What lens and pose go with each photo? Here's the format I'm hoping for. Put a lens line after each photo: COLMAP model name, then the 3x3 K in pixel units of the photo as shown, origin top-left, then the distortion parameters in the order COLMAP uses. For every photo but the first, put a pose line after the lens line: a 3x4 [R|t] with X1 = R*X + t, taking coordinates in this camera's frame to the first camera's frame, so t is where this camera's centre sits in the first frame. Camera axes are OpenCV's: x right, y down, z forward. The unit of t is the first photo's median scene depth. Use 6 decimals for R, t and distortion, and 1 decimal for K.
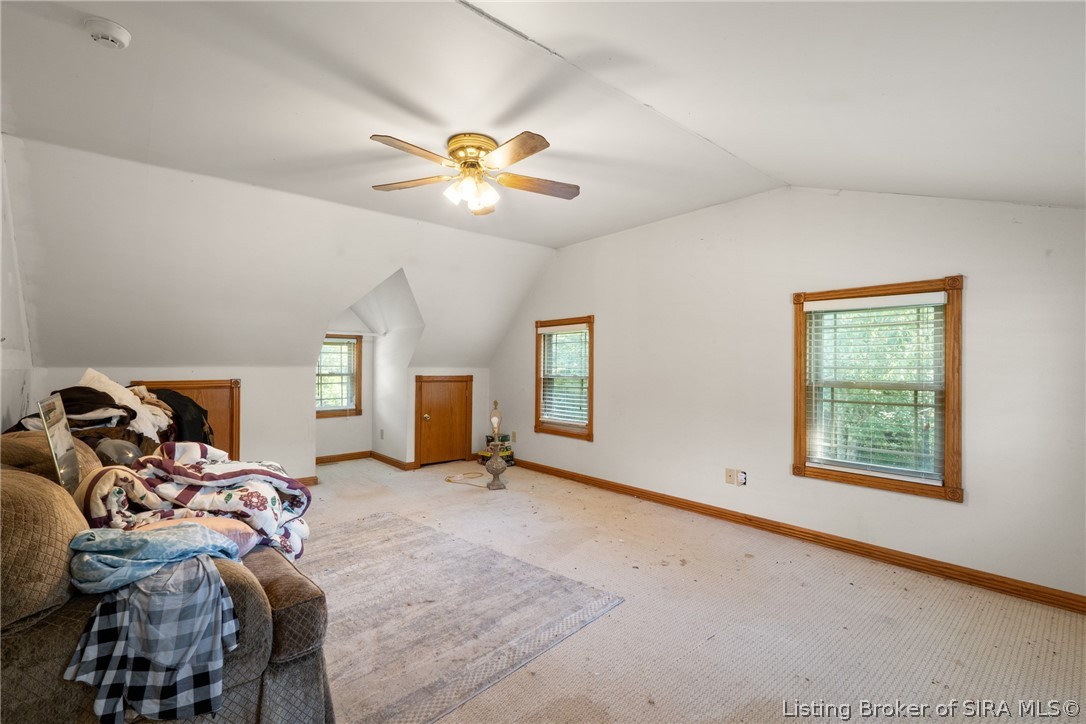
lens RADIAL K [[491.3, 0, 545.7], [0, 491.3, 368.4], [0, 0, 1]] dist [-0.004700, 0.000359]
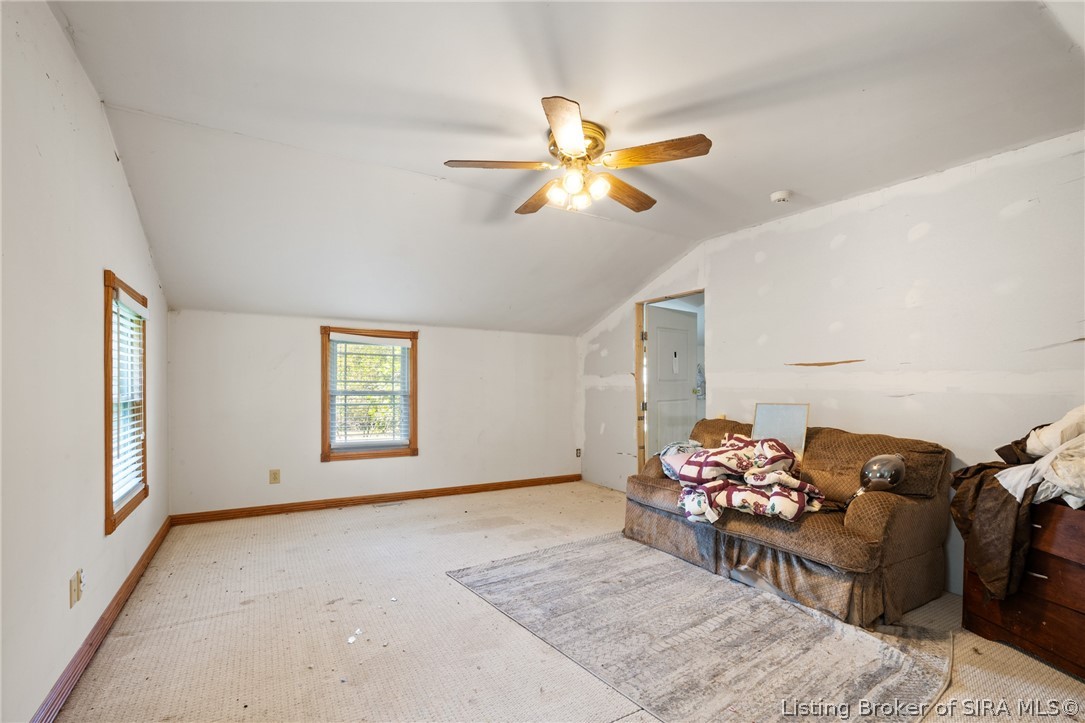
lens RADIAL K [[490.9, 0, 543.0], [0, 490.9, 367.3], [0, 0, 1]] dist [-0.004700, 0.000359]
pose [[-0.982895, -0.014123, 0.183622, -0.307678], [-0.016197, 0.999821, -0.009800, -0.030446], [-0.183451, -0.012606, -0.982948, 2.258263]]
